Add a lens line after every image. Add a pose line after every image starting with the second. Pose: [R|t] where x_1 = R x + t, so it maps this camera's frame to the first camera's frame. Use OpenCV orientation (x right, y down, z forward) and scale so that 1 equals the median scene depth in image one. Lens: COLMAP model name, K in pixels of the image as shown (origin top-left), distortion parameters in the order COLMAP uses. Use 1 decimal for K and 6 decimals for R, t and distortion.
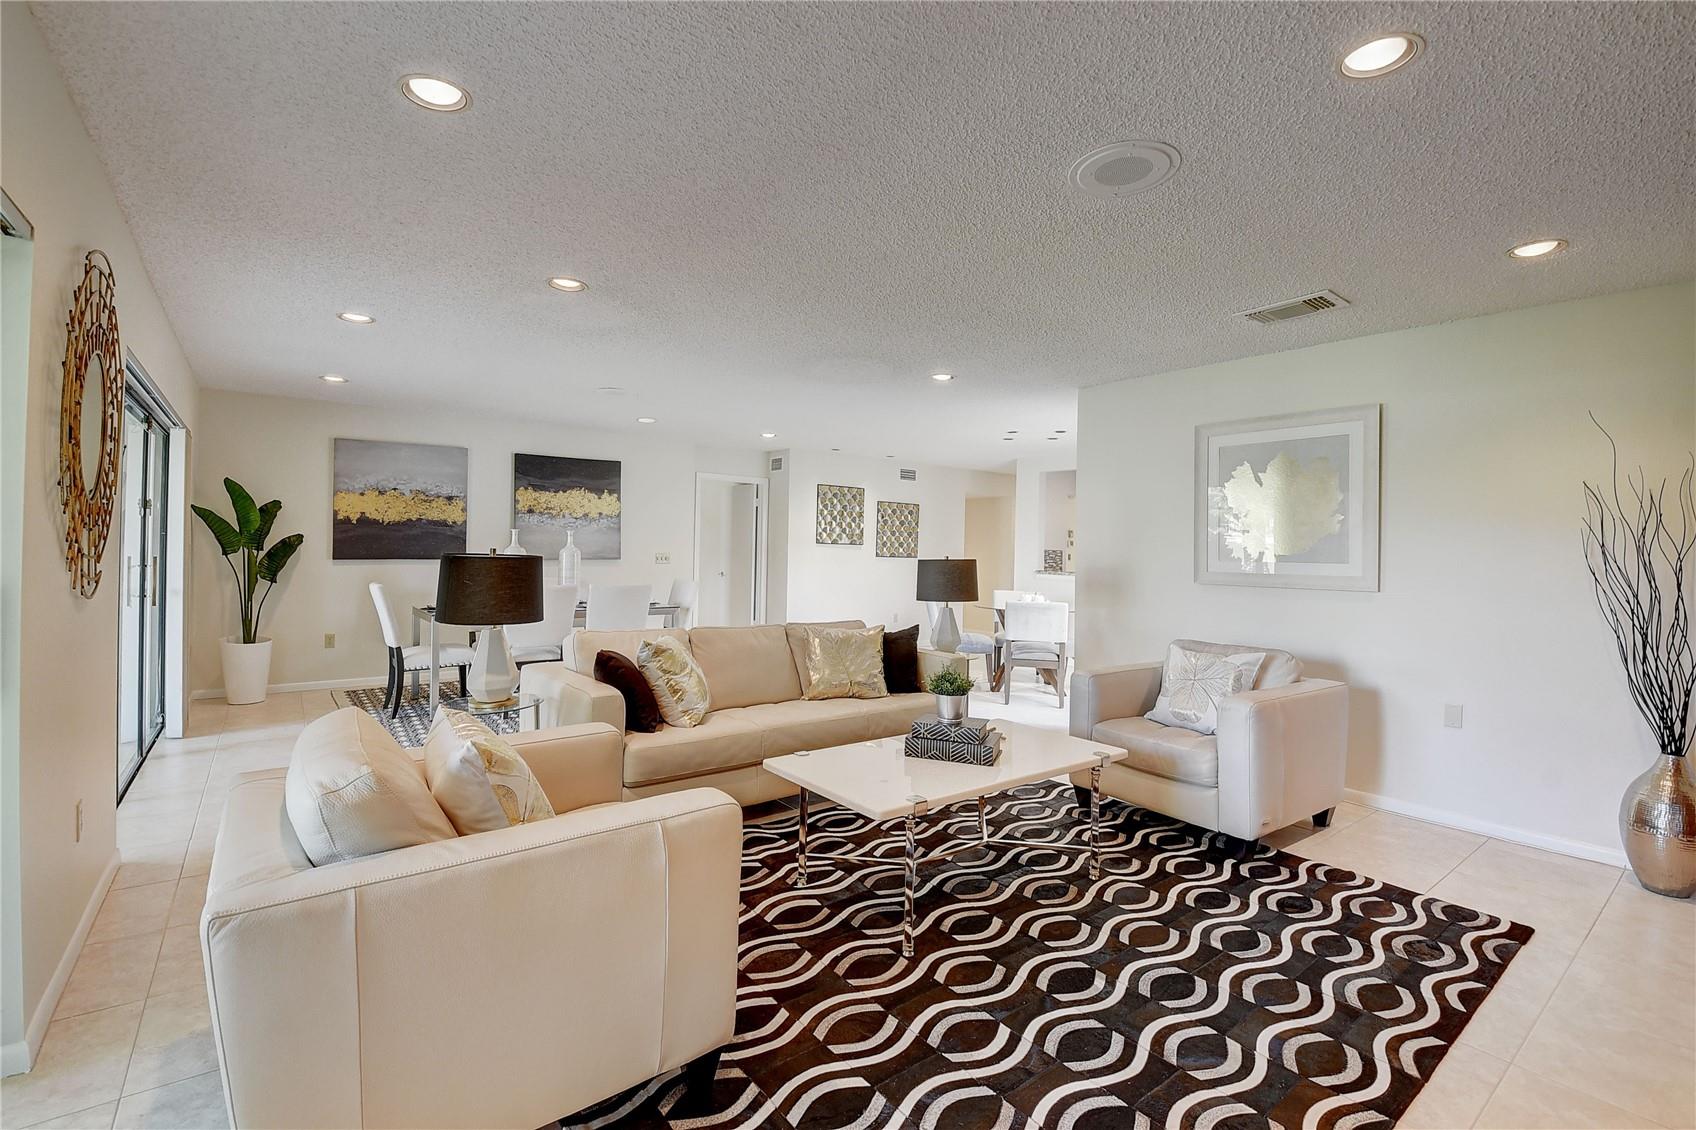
lens RADIAL K [[755.0, 0, 846.1], [0, 755.0, 558.1], [0, 0, 1]] dist [-0.017269, -0.008103]
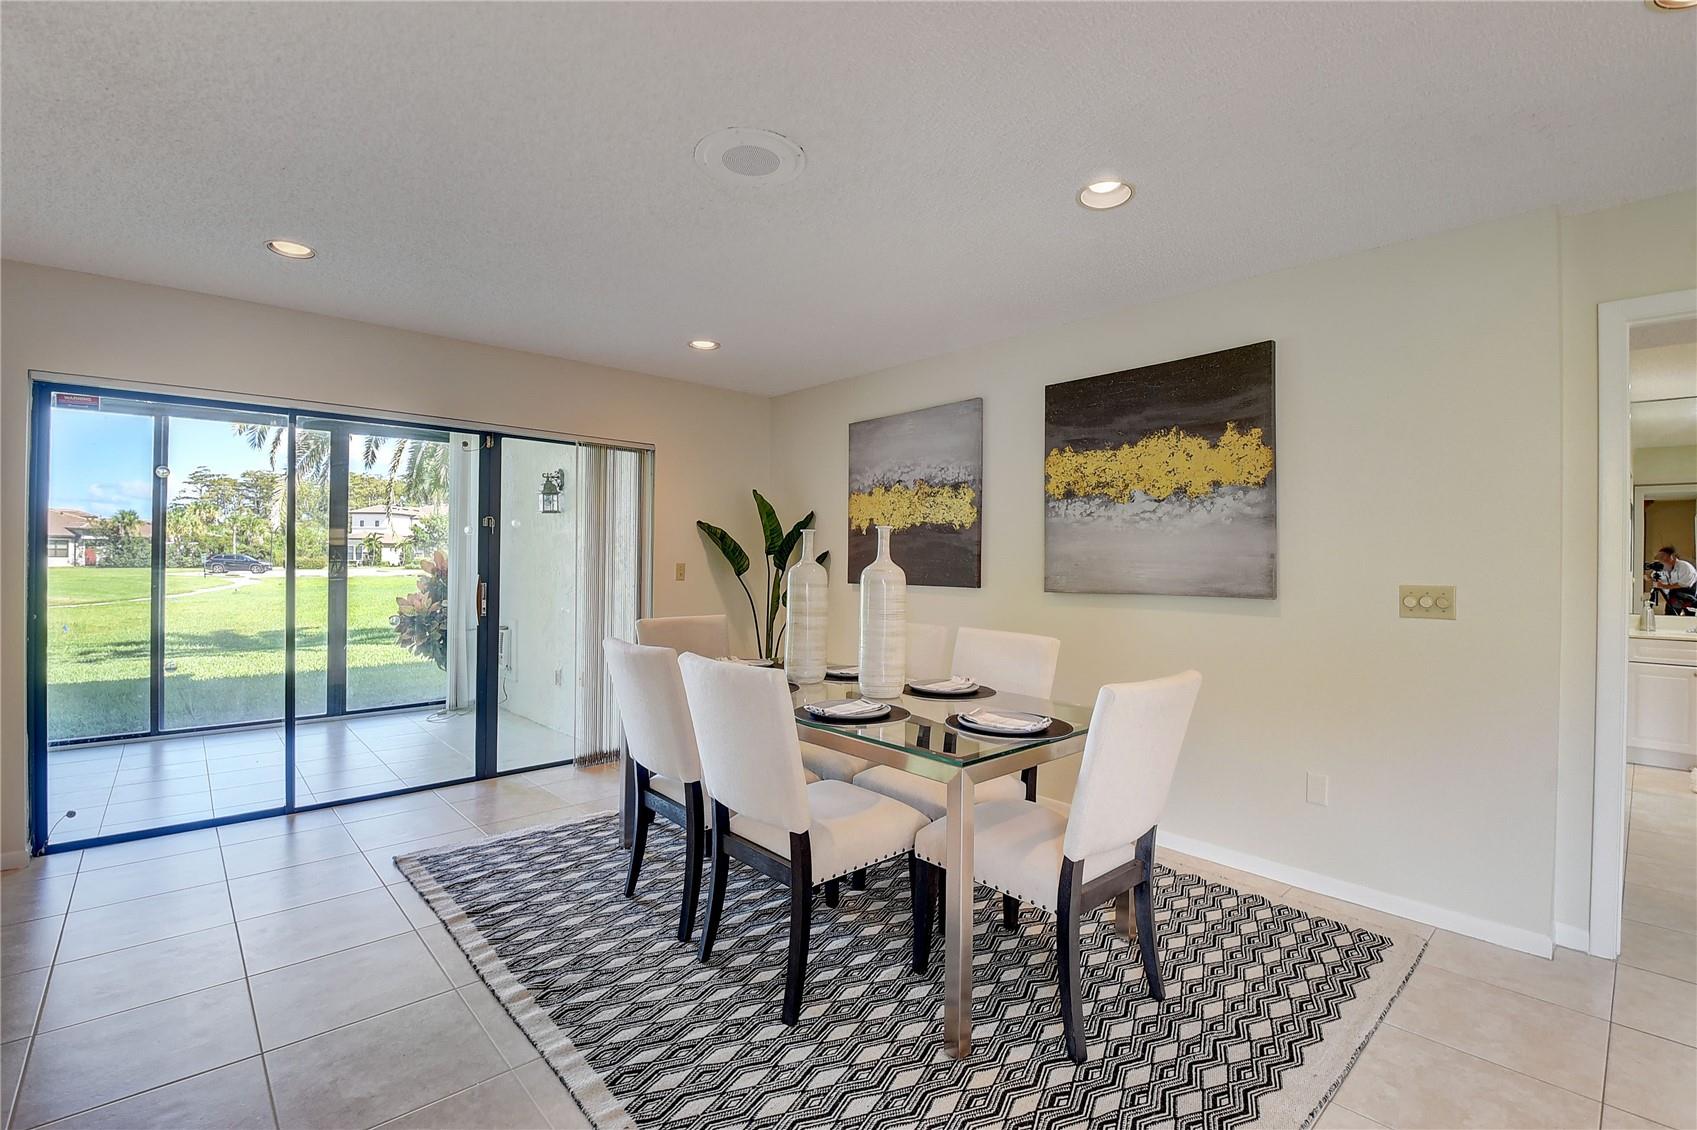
lens RADIAL K [[755.5, 0, 846.8], [0, 755.5, 549.2], [0, 0, 1]] dist [-0.017269, -0.008103]
pose [[0.083715, -0.020868, -0.996271, 0.063417], [-0.006958, 0.999744, -0.021525, -0.014484], [0.996465, 0.008734, 0.083549, 0.813662]]
